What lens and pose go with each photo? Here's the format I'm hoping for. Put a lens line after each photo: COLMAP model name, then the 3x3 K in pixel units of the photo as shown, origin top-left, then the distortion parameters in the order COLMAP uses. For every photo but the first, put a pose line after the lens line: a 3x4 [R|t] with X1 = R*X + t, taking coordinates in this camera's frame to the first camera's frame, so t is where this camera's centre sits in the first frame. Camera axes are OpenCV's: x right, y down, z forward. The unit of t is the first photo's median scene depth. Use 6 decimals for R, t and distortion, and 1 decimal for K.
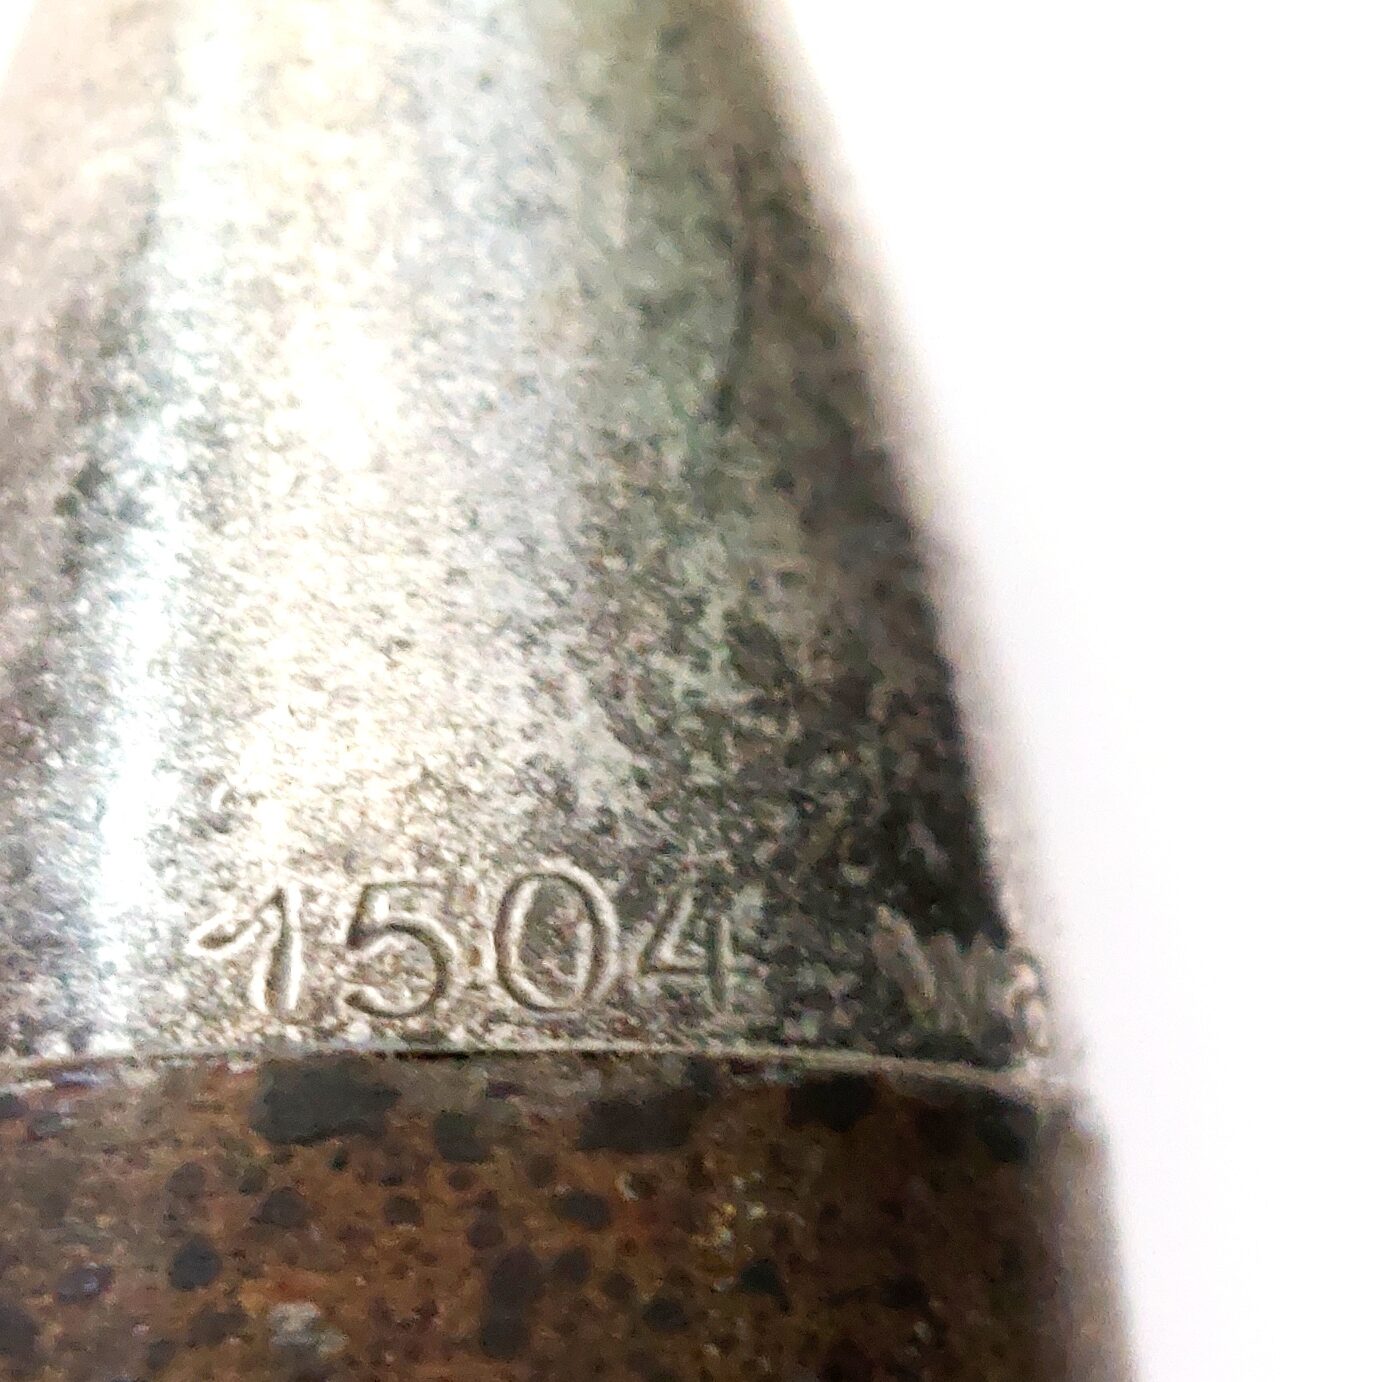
lens RADIAL K [[5675.9, 0, 691.0], [0, 5675.9, 691.0], [0, 0, 1]] dist [0.585108, -4.718944]
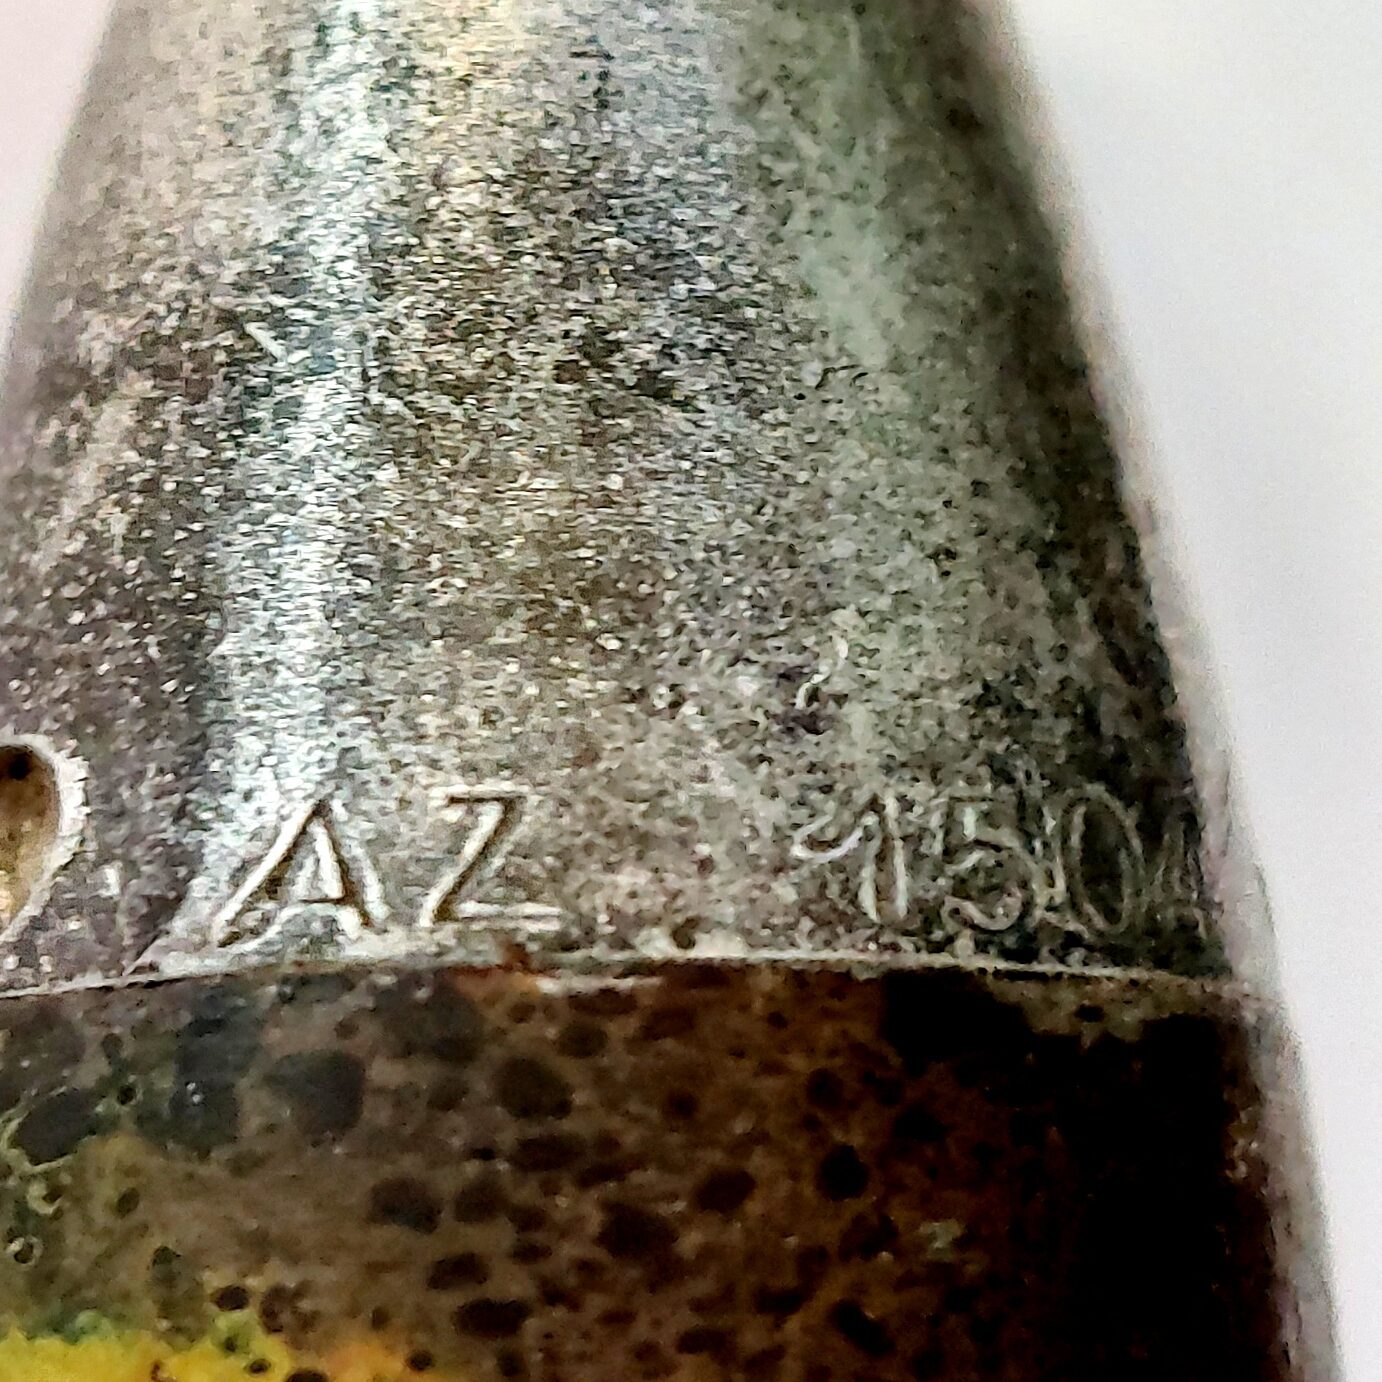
lens RADIAL K [[5675.9, 0, 691.0], [0, 5675.9, 691.0], [0, 0, 1]] dist [0.585108, -4.718944]
pose [[0.850642, 0.077243, 0.520040, -0.597633], [-0.081982, 0.996537, -0.013919, 0.032760], [-0.519314, -0.030794, 0.854029, 0.185915]]
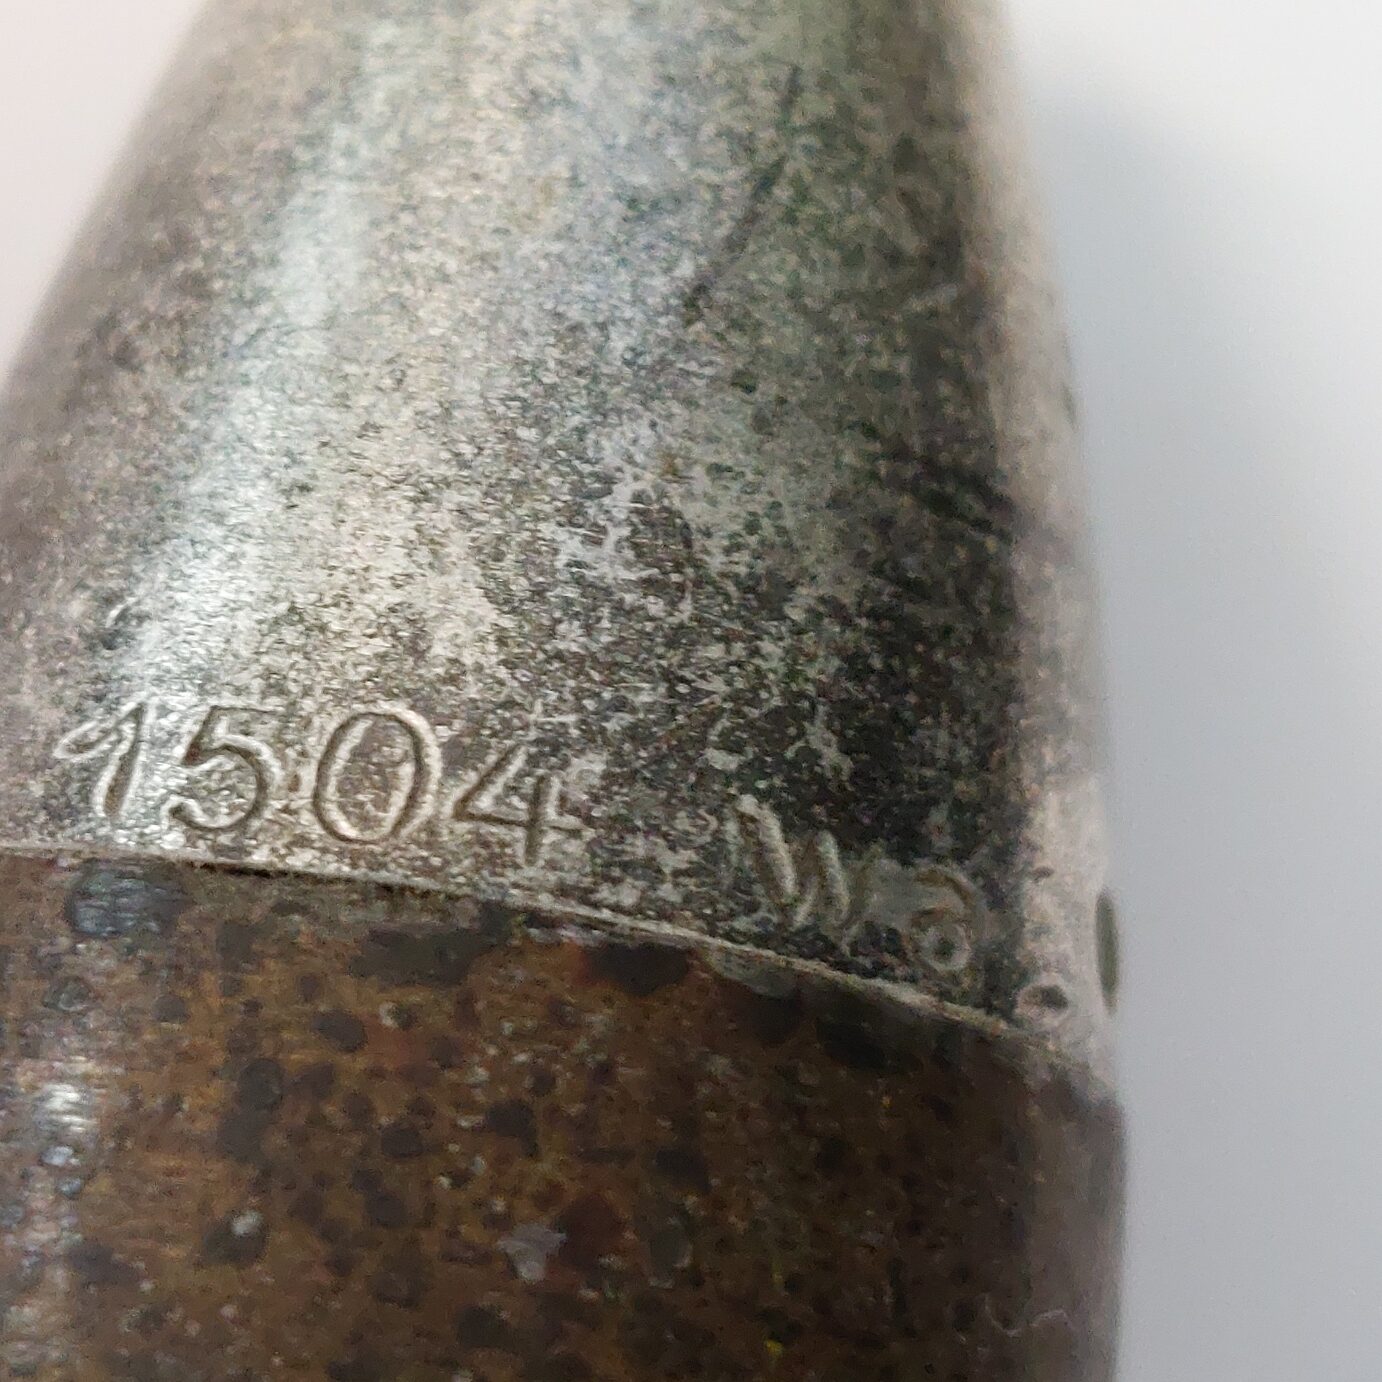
lens RADIAL K [[5675.9, 0, 691.0], [0, 5675.9, 691.0], [0, 0, 1]] dist [0.585108, -4.718944]
pose [[0.930920, 0.087909, -0.354485, 0.387971], [-0.111723, 0.992616, -0.047239, 0.069859], [0.347715, 0.083579, 0.933868, 0.056514]]
